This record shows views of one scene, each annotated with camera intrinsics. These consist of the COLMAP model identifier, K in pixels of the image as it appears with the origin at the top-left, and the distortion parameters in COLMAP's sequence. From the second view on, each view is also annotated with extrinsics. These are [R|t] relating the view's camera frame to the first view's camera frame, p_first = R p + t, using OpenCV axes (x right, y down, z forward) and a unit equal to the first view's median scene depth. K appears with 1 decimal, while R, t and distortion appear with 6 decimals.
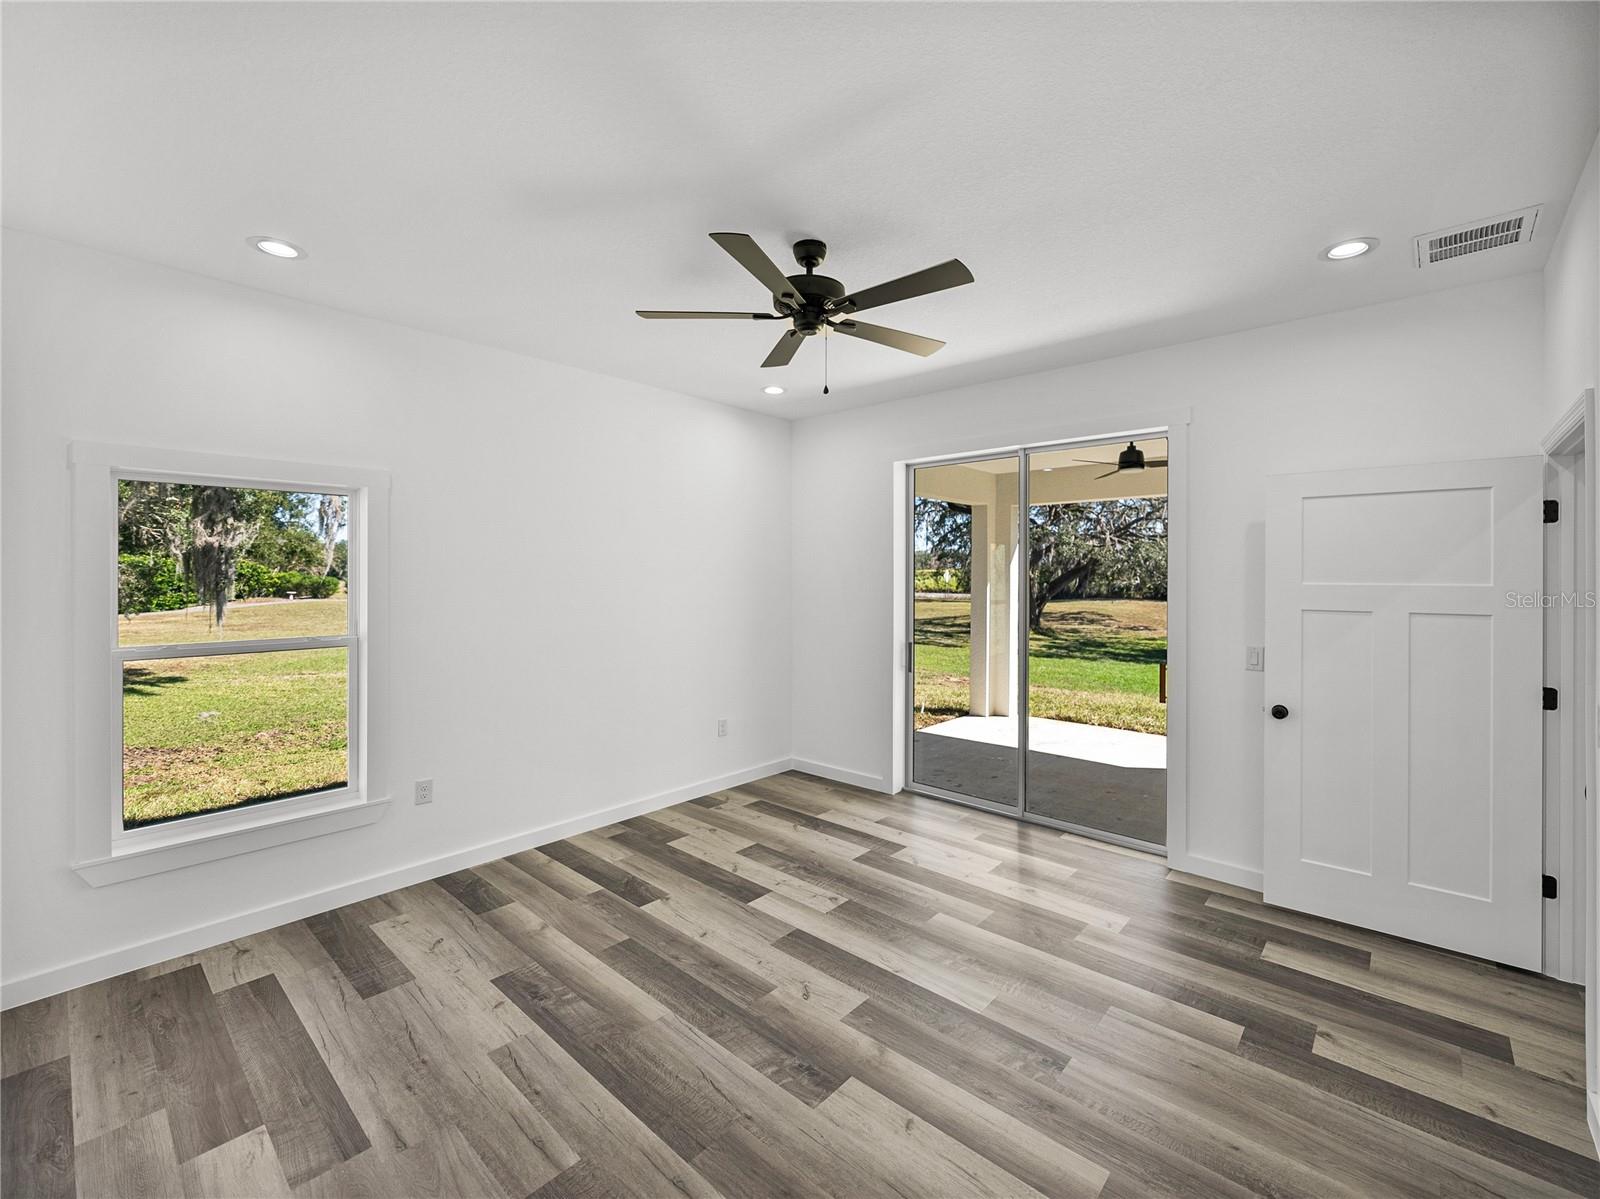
lens RADIAL K [[681.8, 0, 807.0], [0, 681.8, 571.0], [0, 0, 1]] dist [-0.000114, -0.000133]
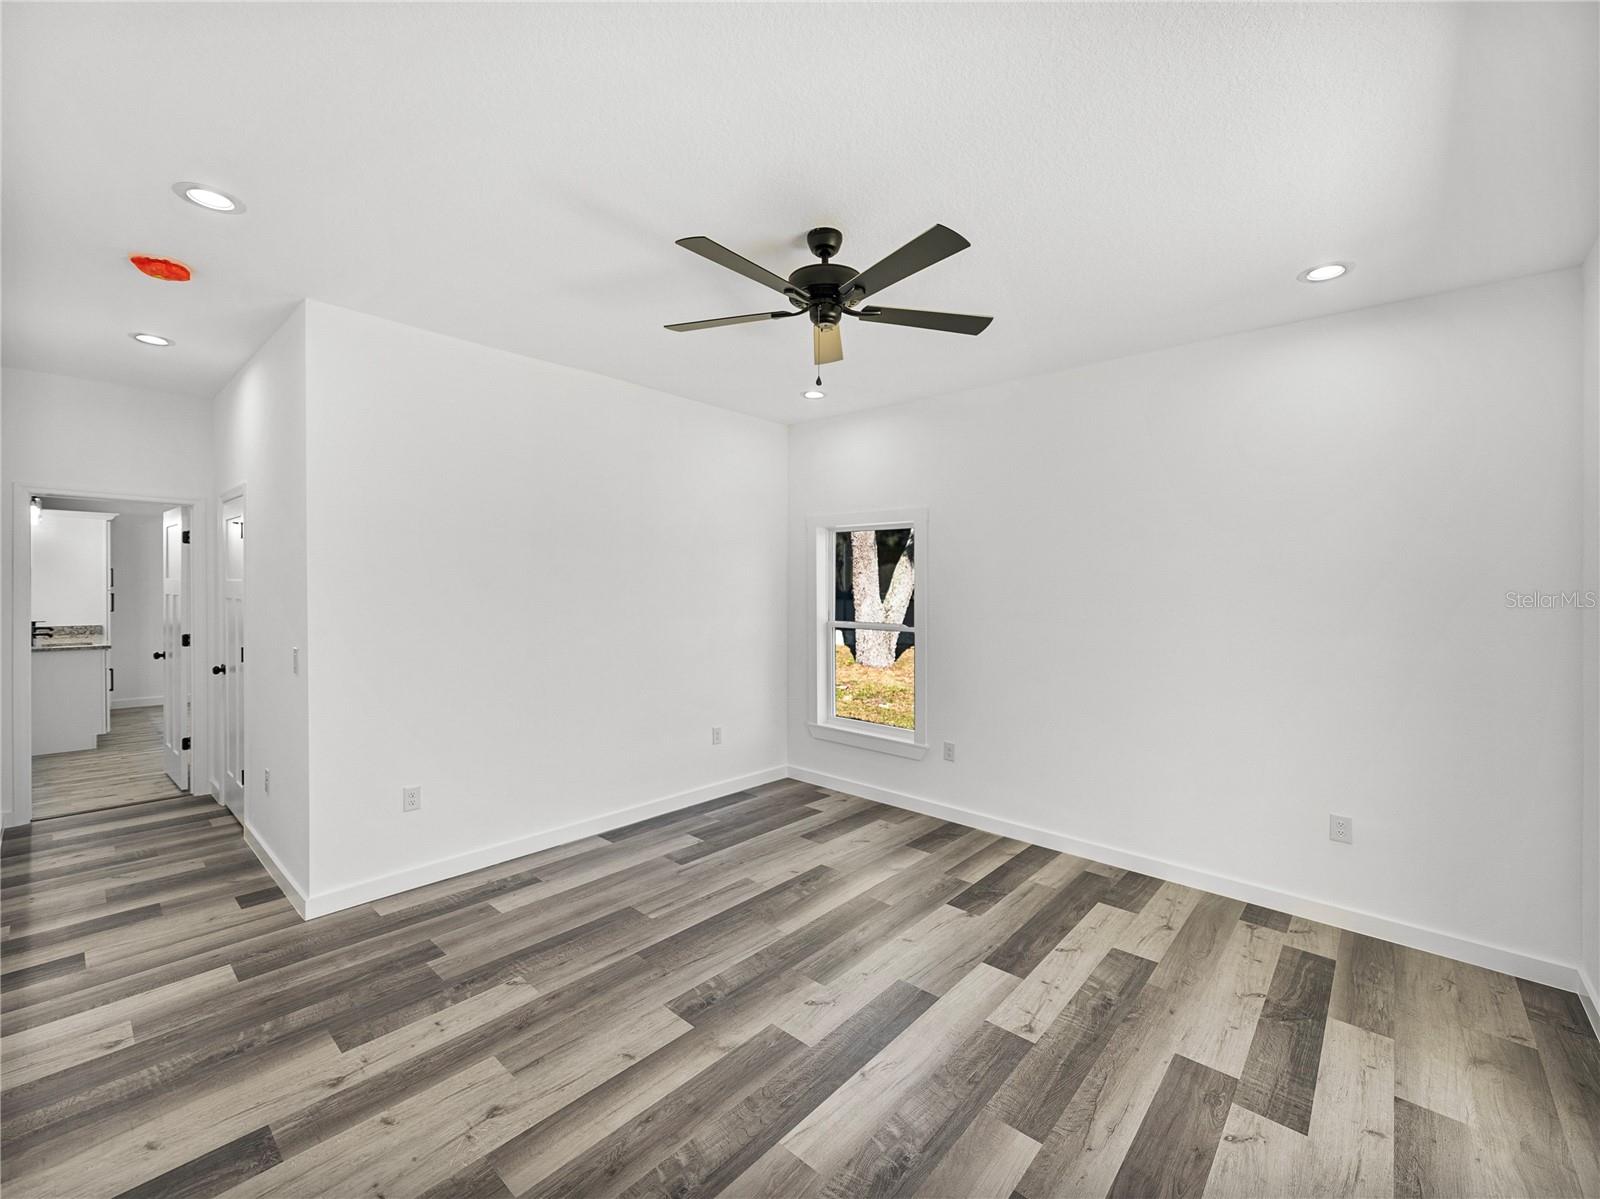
lens RADIAL K [[677.9, 0, 802.8], [0, 677.9, 595.1], [0, 0, 1]] dist [0.000161, 0.000027]
pose [[-0.000046, 0.011289, -0.999936, 0.684789], [-0.008548, 0.999900, 0.011289, 0.016220], [0.999963, 0.008548, 0.000050, 0.692812]]
